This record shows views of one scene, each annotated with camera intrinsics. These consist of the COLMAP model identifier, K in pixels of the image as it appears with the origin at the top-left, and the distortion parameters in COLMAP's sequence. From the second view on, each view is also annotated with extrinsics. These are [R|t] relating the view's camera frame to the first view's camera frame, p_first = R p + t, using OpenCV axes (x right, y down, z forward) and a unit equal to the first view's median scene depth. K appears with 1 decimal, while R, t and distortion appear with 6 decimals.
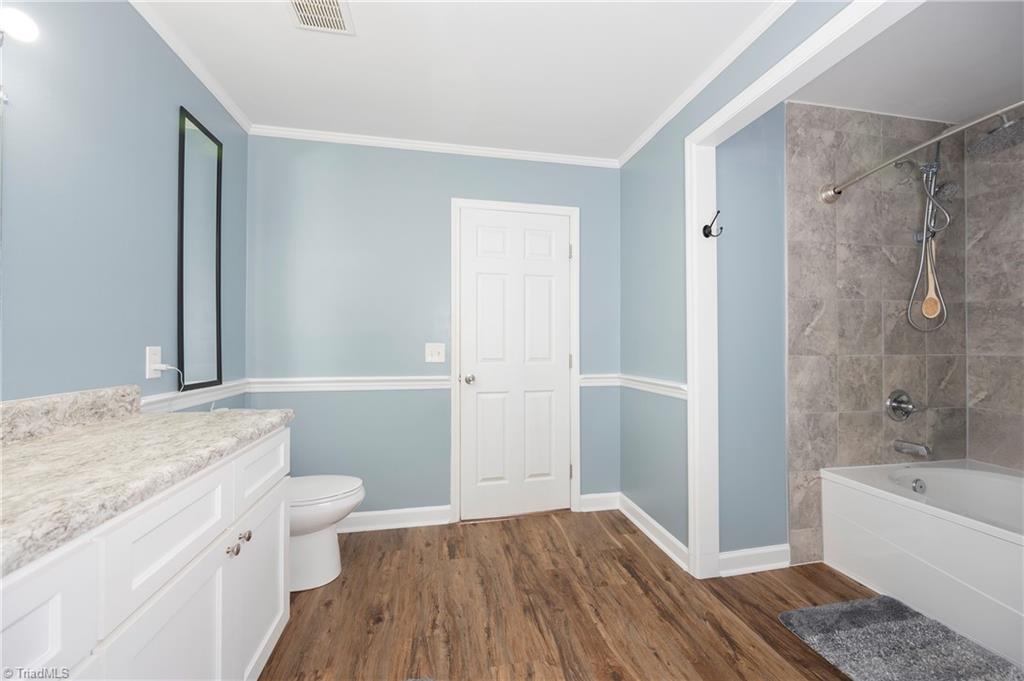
lens RADIAL K [[402.5, 0, 511.1], [0, 402.5, 338.8], [0, 0, 1]] dist [0.001173, 0.000032]
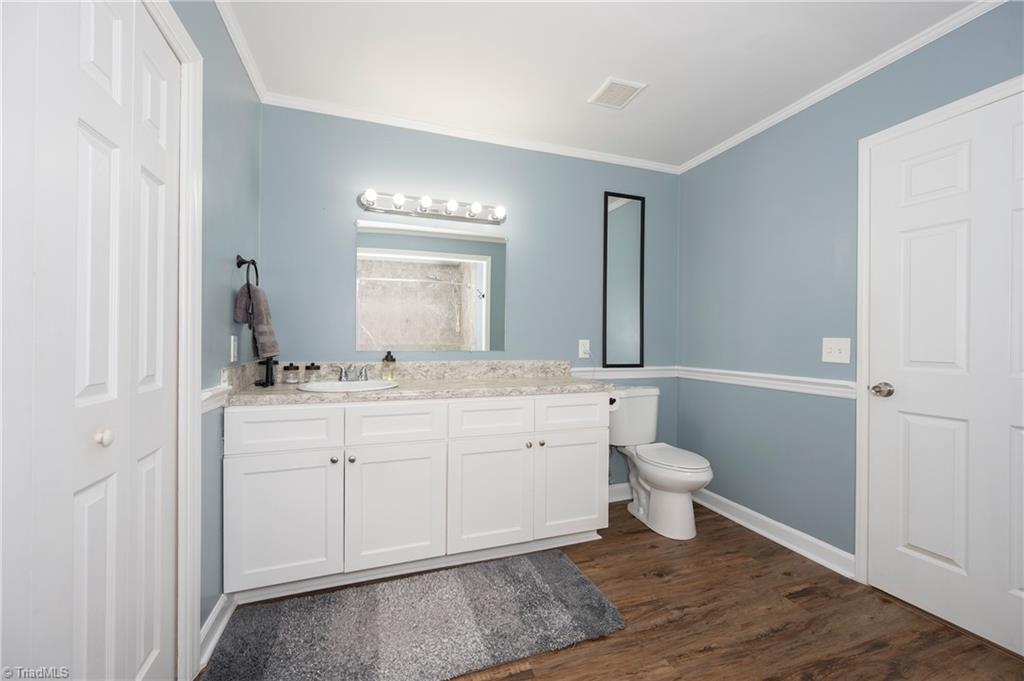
lens RADIAL K [[402.5, 0, 511.1], [0, 402.5, 338.8], [0, 0, 1]] dist [0.001173, 0.000032]
pose [[0.143384, -0.002833, -0.989663, 0.667405], [0.006792, 0.999975, -0.001878, 0.012617], [0.989644, -0.006453, 0.143399, 0.361488]]
